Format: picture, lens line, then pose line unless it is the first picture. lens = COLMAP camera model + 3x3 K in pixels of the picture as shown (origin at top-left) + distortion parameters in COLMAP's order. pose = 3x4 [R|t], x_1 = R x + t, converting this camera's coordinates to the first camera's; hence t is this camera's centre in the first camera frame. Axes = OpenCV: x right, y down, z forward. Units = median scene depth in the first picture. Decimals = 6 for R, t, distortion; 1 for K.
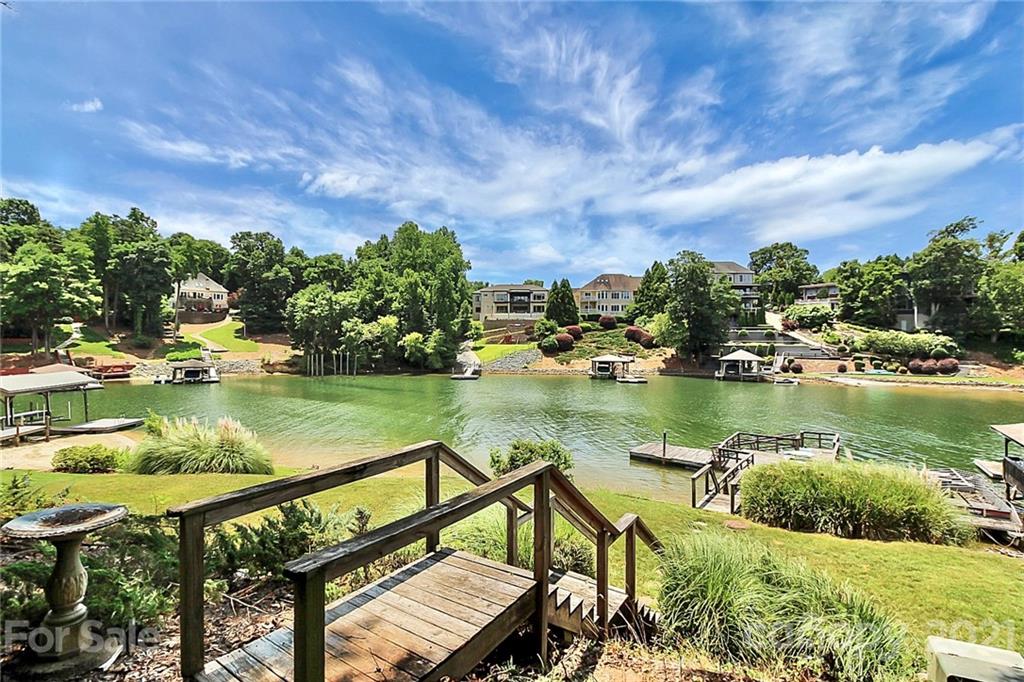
lens RADIAL K [[473.5, 0, 519.8], [0, 473.5, 347.0], [0, 0, 1]] dist [-0.010565, -0.005980]
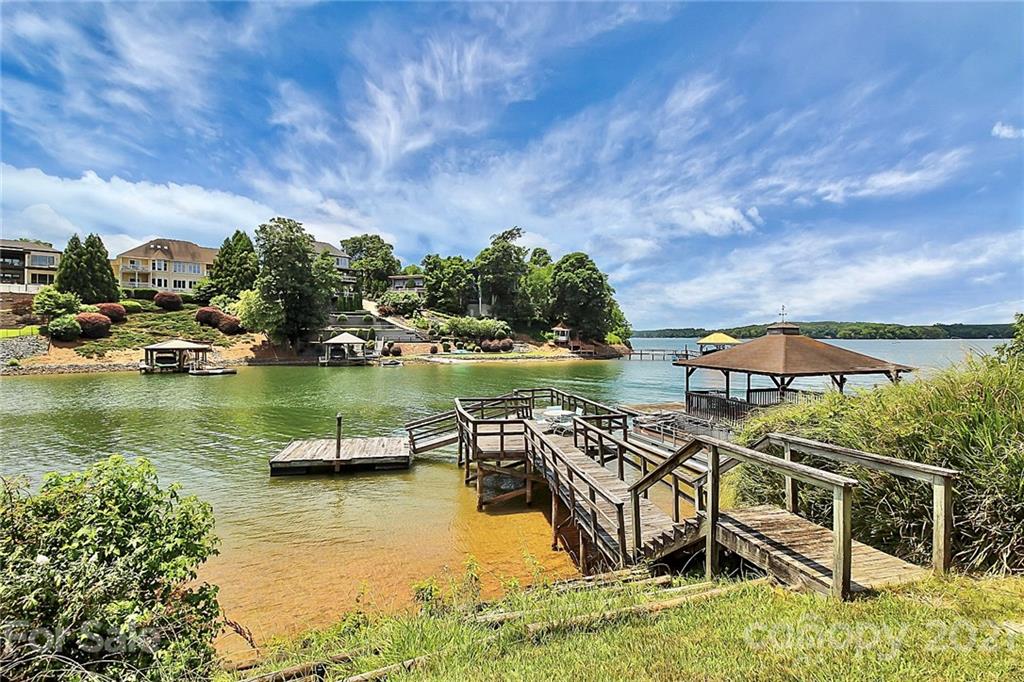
lens RADIAL K [[473.5, 0, 521.0], [0, 473.5, 333.8], [0, 0, 1]] dist [-0.010565, -0.005980]
pose [[0.668727, -0.003660, 0.743499, 0.006268], [0.017483, 0.999789, -0.010803, 0.020864], [-0.743302, 0.020223, 0.668650, 0.103724]]
